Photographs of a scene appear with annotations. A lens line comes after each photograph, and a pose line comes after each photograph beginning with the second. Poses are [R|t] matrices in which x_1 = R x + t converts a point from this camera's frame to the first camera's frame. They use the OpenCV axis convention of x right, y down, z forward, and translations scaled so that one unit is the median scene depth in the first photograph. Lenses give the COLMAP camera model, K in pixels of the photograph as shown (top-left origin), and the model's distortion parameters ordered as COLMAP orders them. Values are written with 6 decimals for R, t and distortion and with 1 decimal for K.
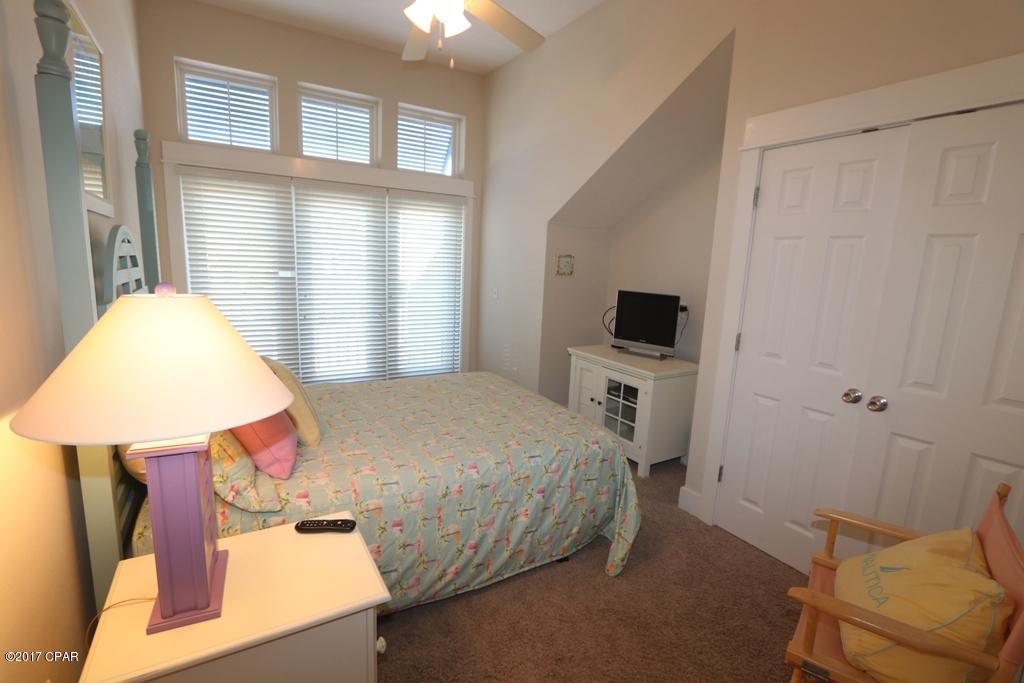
lens RADIAL K [[470.2, 0, 512.7], [0, 470.2, 339.1], [0, 0, 1]] dist [-0.005159, -0.000413]
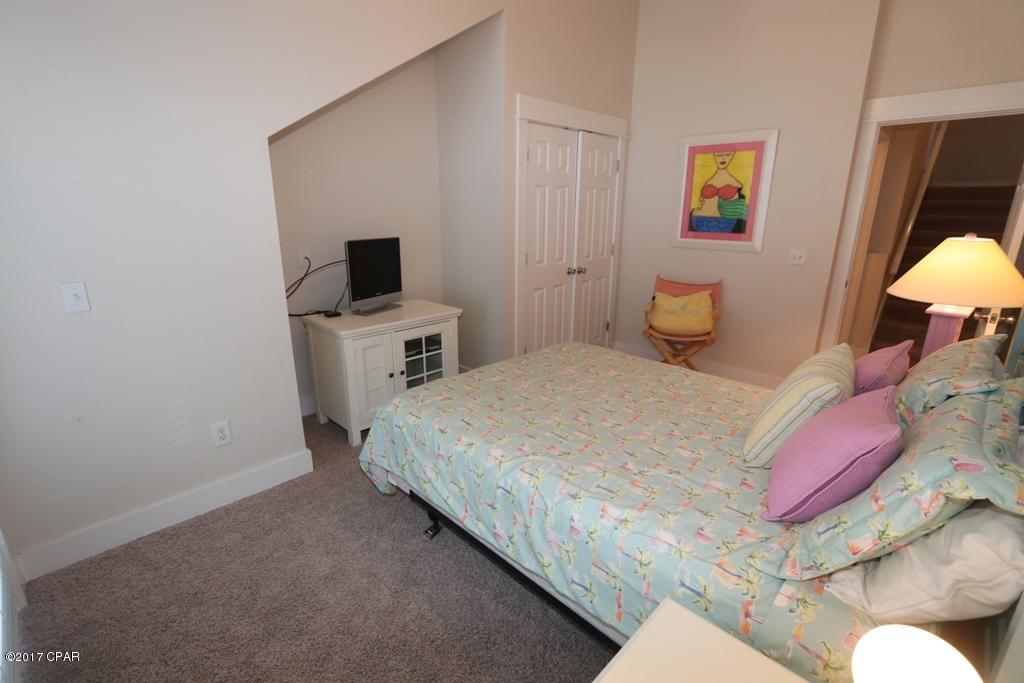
lens RADIAL K [[470.2, 0, 513.5], [0, 470.2, 345.7], [0, 0, 1]] dist [-0.005159, -0.000413]
pose [[-0.256548, -0.316270, 0.913322, -0.667511], [0.138606, 0.923142, 0.358604, -0.198654], [-0.956541, 0.218591, -0.192993, 1.012953]]
